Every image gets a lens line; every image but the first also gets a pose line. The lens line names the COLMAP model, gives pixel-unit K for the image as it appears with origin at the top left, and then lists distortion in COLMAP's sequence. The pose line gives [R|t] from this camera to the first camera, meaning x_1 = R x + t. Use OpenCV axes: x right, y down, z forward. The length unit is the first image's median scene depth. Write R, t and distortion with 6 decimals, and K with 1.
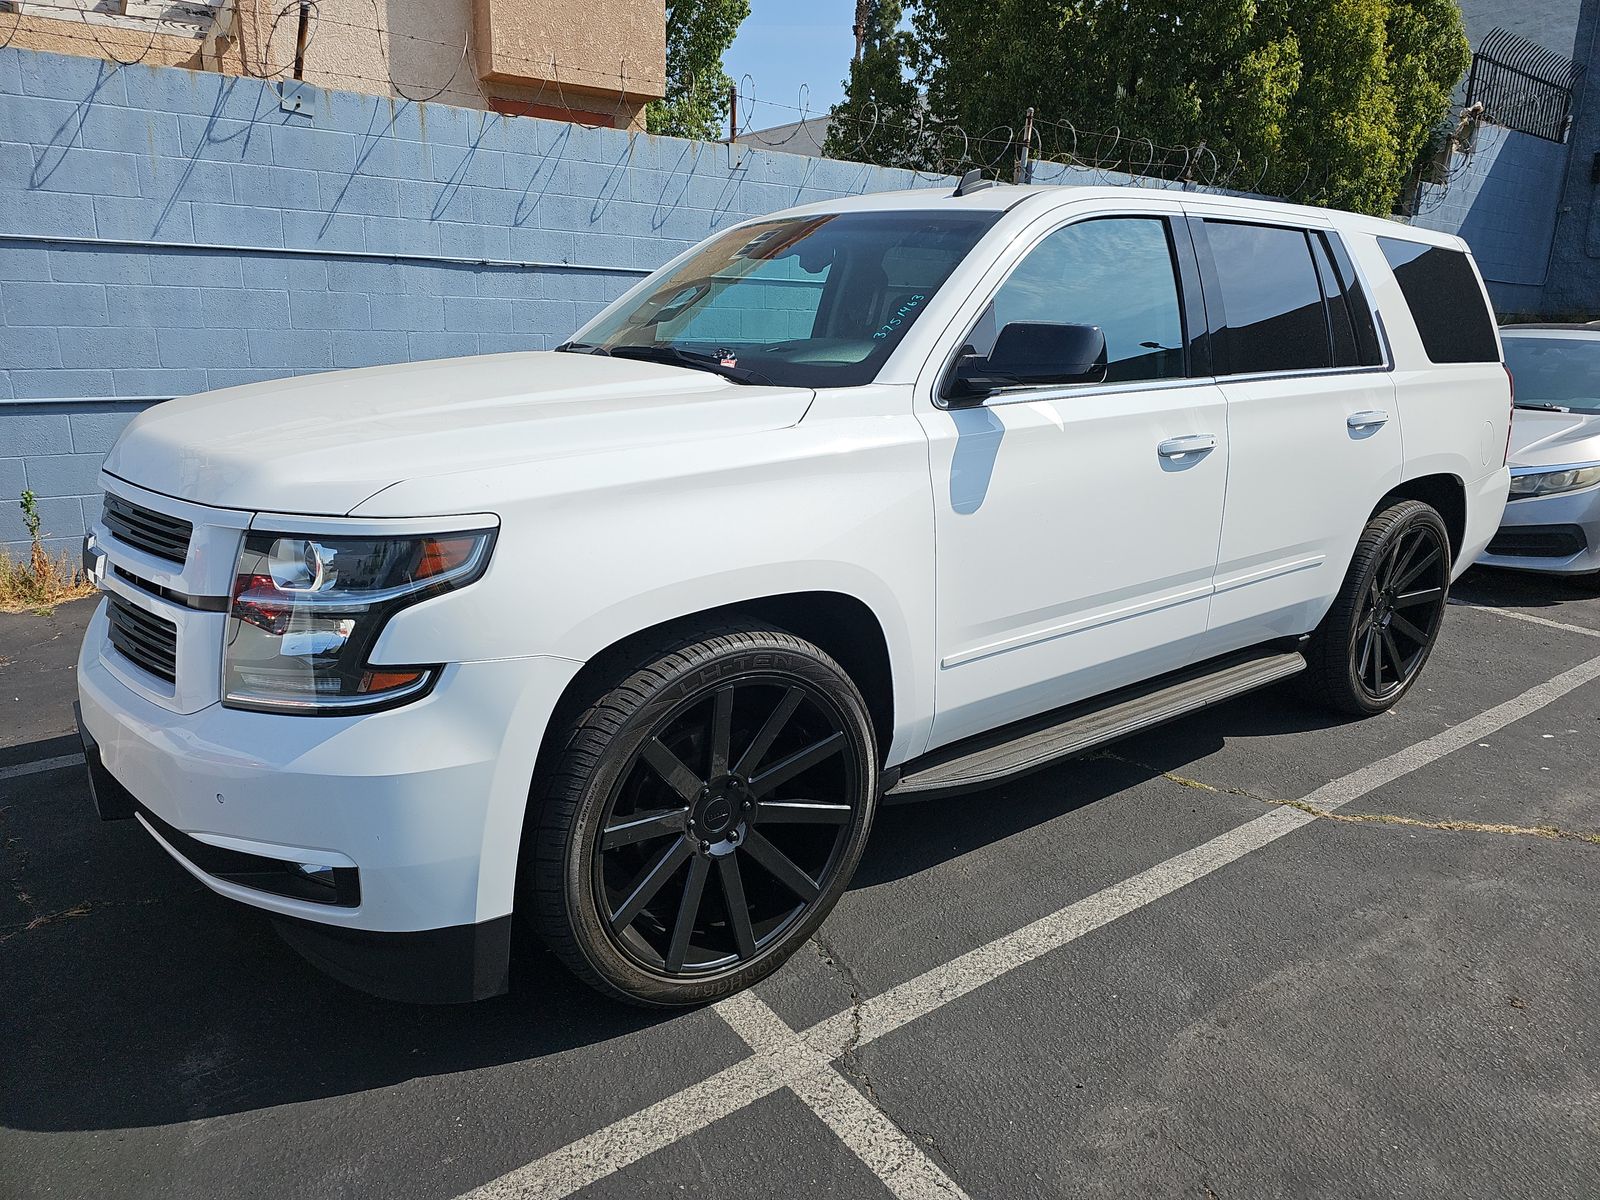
lens RADIAL K [[1066.8, 0, 800.0], [0, 1066.8, 600.0], [0, 0, 1]] dist [0.033150, -0.029587]
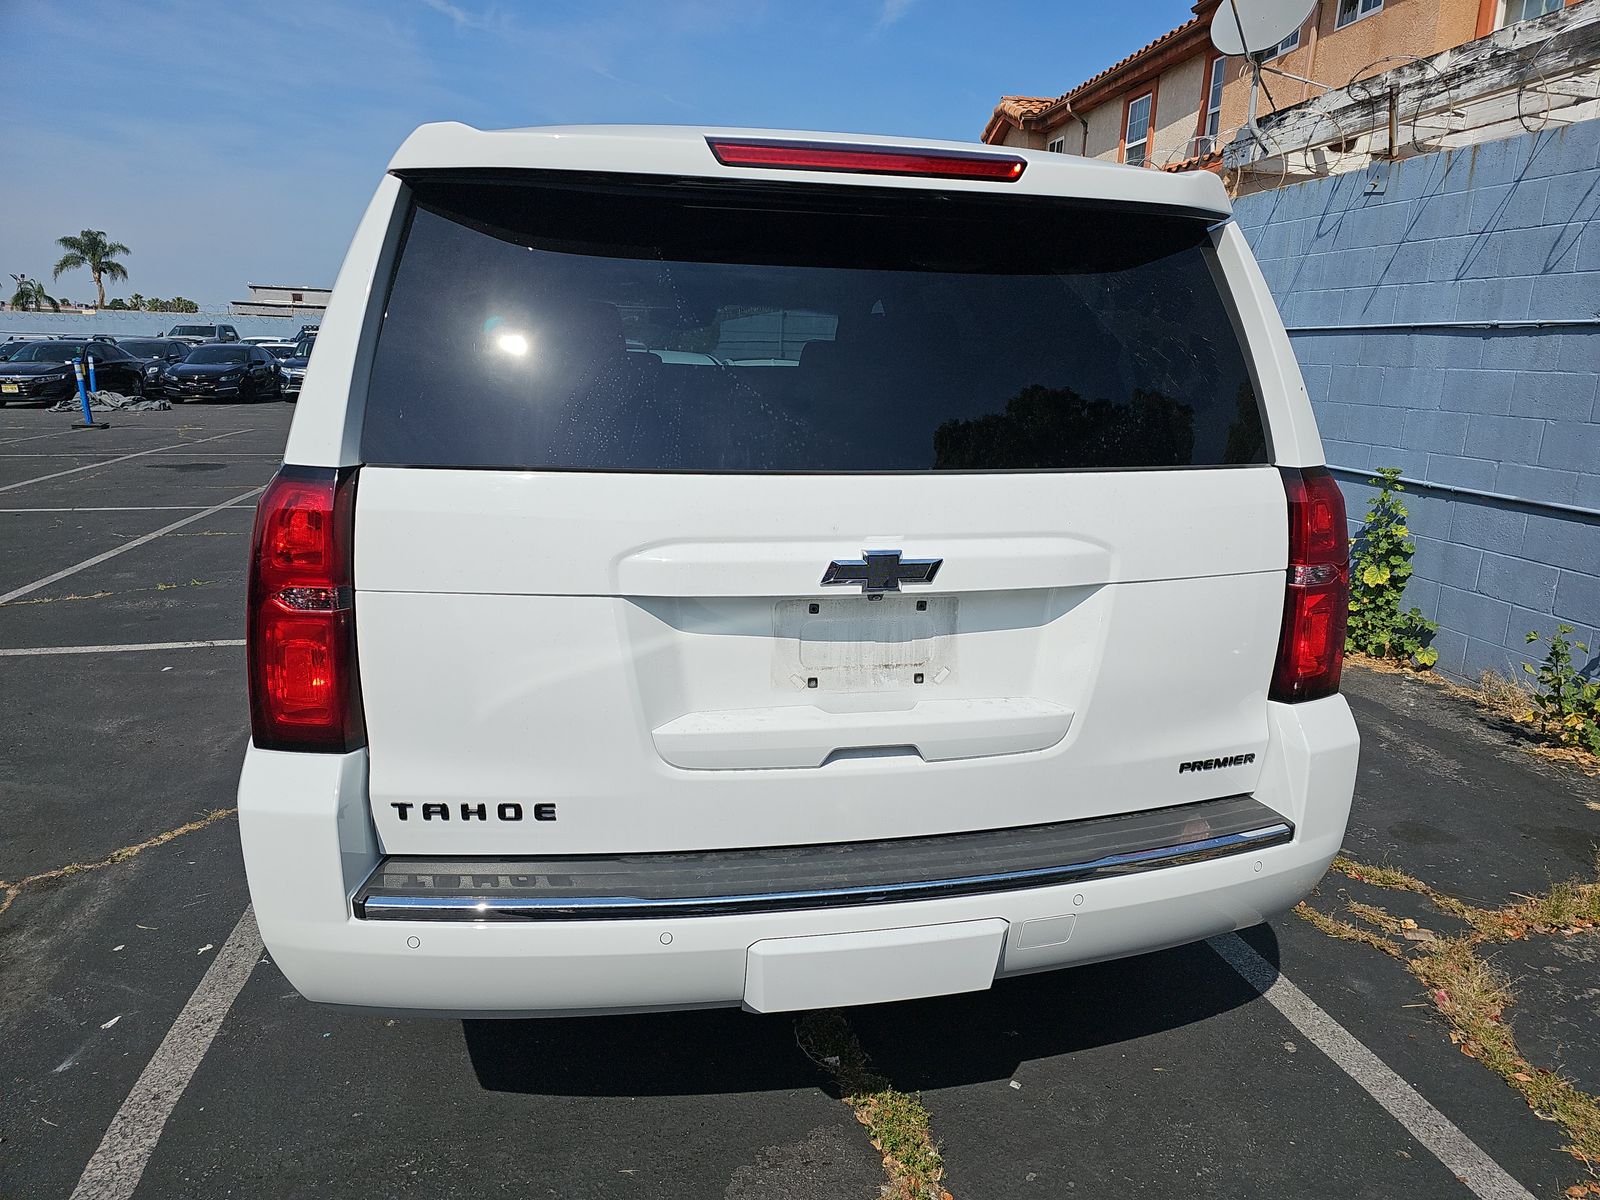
lens RADIAL K [[1066.8, 0, 800.0], [0, 1066.8, 600.0], [0, 0, 1]] dist [0.033150, -0.029587]
pose [[-0.444633, 0.168982, -0.879629, 0.954677], [-0.266904, 0.912436, 0.310198, -0.353648], [0.855023, 0.372701, -0.360597, 1.359351]]
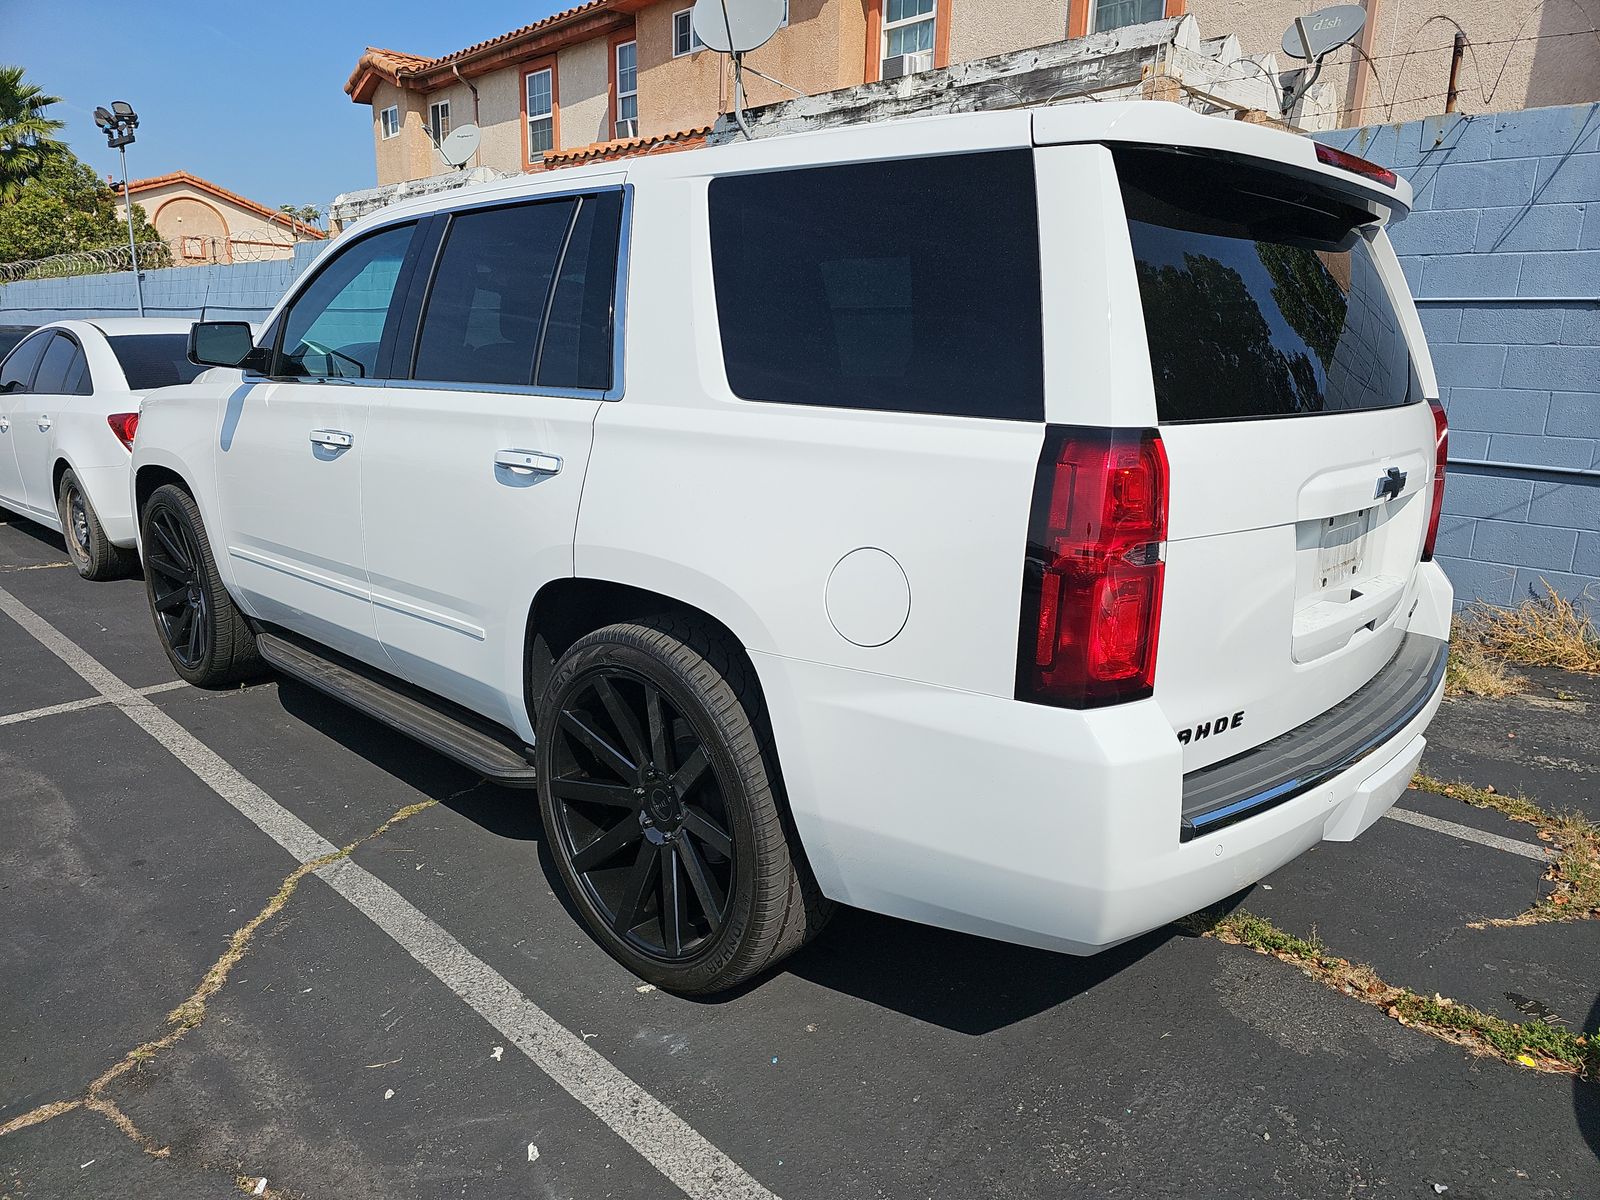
lens RADIAL K [[1089.2, 0, 800.0], [0, 1089.2, 600.0], [0, 0, 1]] dist [0.028996, -0.008611]
pose [[0.139783, 0.206305, -0.968452, 1.069963], [-0.275129, 0.947633, 0.162159, -0.209912], [0.951191, 0.243783, 0.189223, 0.900254]]
